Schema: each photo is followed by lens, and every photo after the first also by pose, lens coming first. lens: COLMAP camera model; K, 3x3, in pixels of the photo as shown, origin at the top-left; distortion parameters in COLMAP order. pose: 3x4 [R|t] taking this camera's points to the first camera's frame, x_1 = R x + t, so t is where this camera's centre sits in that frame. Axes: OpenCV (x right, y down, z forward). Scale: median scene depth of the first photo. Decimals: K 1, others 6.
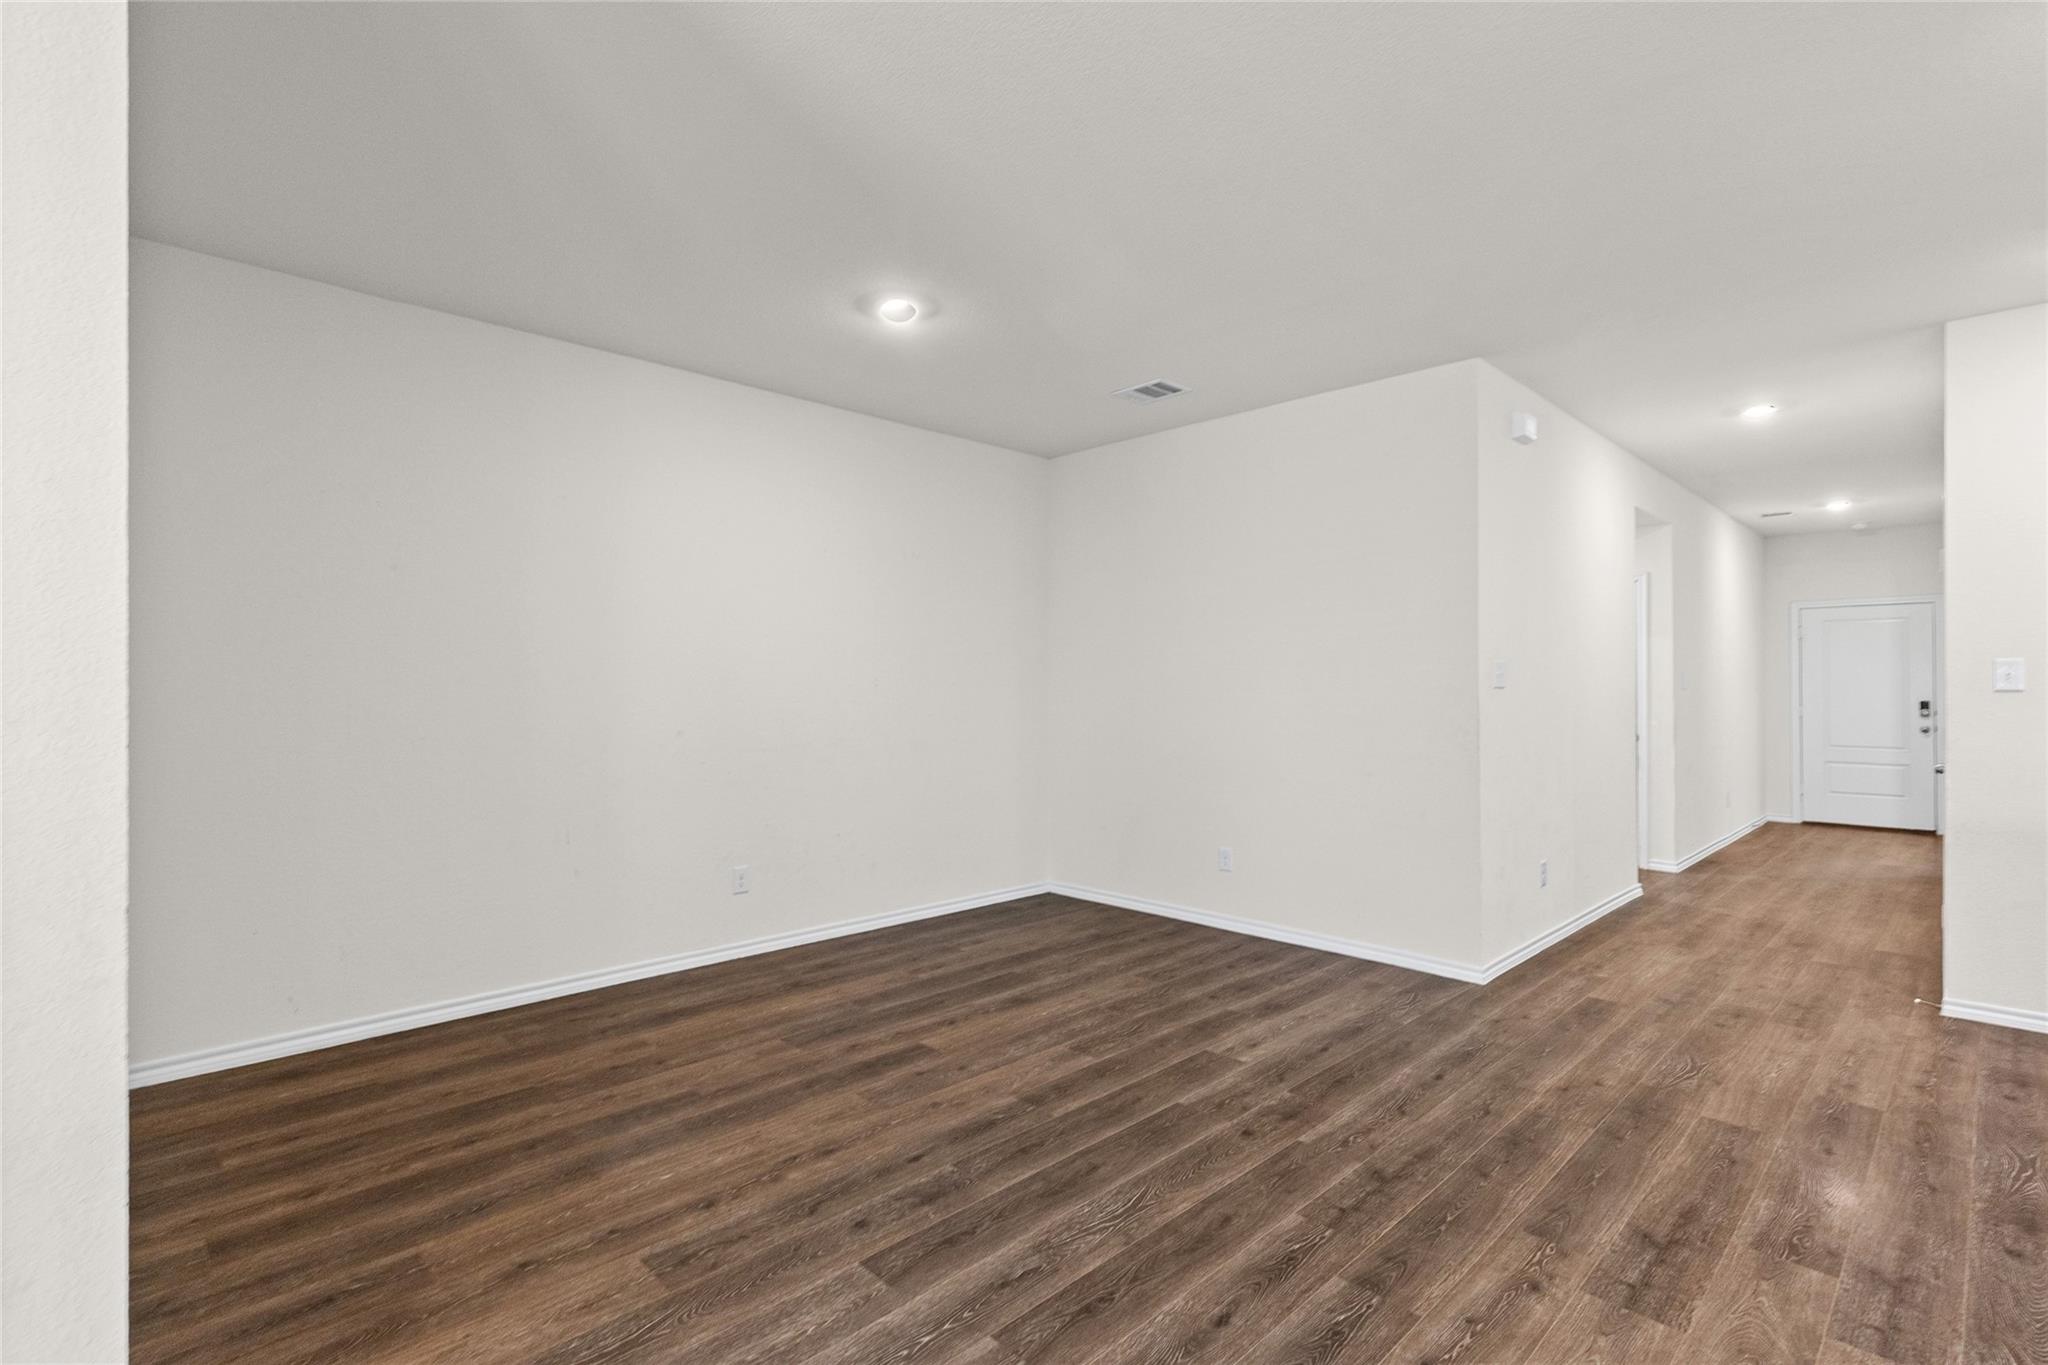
lens RADIAL K [[957.2, 0, 1024.0], [0, 957.2, 682.5], [0, 0, 1]] dist [0.016325, -0.000907]
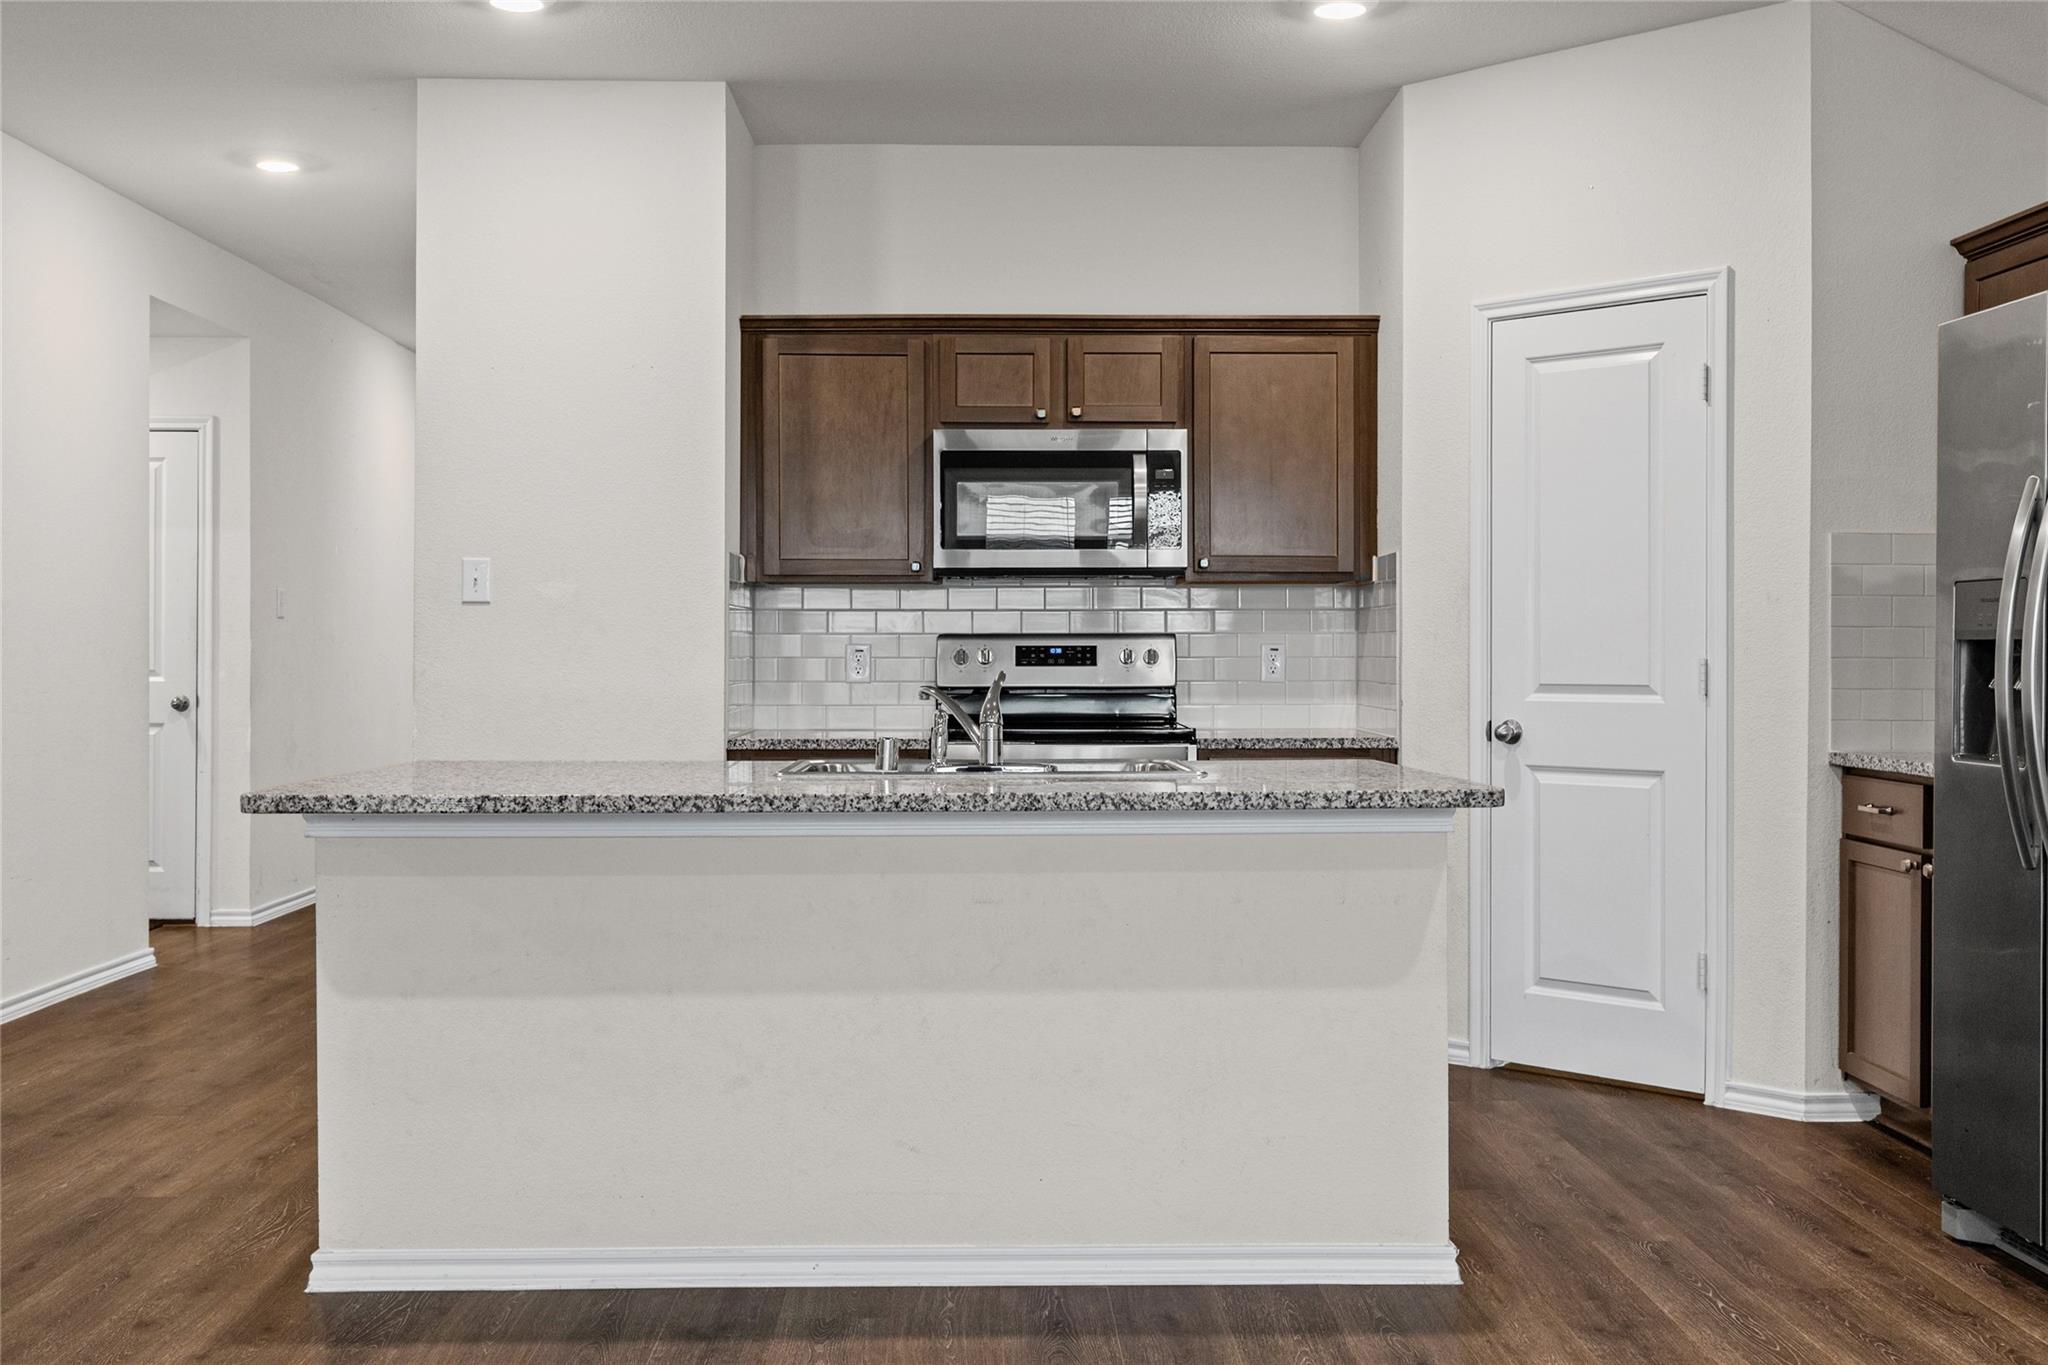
lens RADIAL K [[1942.4, 0, 1024.0], [0, 1942.4, 682.5], [0, 0, 1]] dist [0.010623, 0.000912]
pose [[0.683630, -0.012172, 0.729727, 0.175460], [-0.005271, 0.999752, 0.021614, 0.025592], [-0.729810, -0.018622, 0.683396, -0.230953]]
